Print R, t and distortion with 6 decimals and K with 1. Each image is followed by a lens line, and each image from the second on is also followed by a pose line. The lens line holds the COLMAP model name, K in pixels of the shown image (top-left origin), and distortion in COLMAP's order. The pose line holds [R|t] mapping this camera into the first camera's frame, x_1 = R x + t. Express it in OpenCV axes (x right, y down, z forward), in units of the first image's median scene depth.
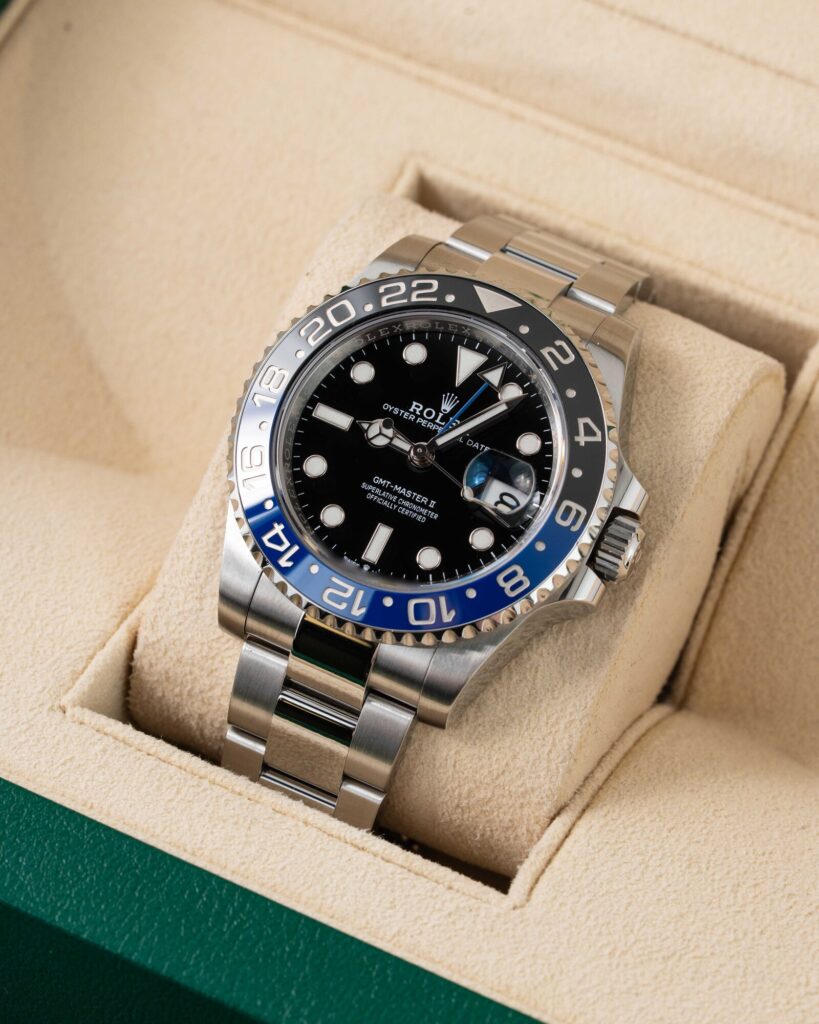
lens RADIAL K [[4559.4, 0, 409.5], [0, 4559.4, 512.0], [0, 0, 1]] dist [-0.131023, 2.180360]
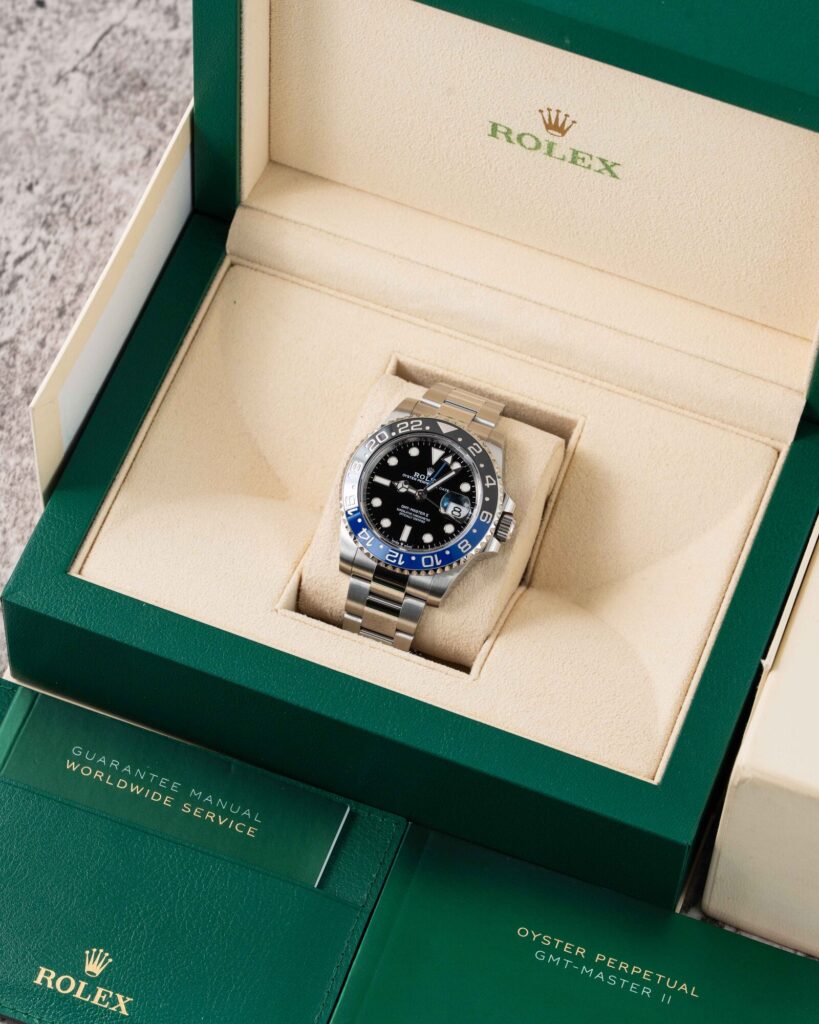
lens RADIAL K [[4559.4, 0, 409.5], [0, 4559.4, 512.0], [0, 0, 1]] dist [-0.131023, 2.180360]
pose [[0.993097, -0.073267, 0.091602, -0.222321], [0.066103, 0.994686, 0.078936, -0.192069], [-0.096899, -0.072336, 0.992662, -1.372525]]
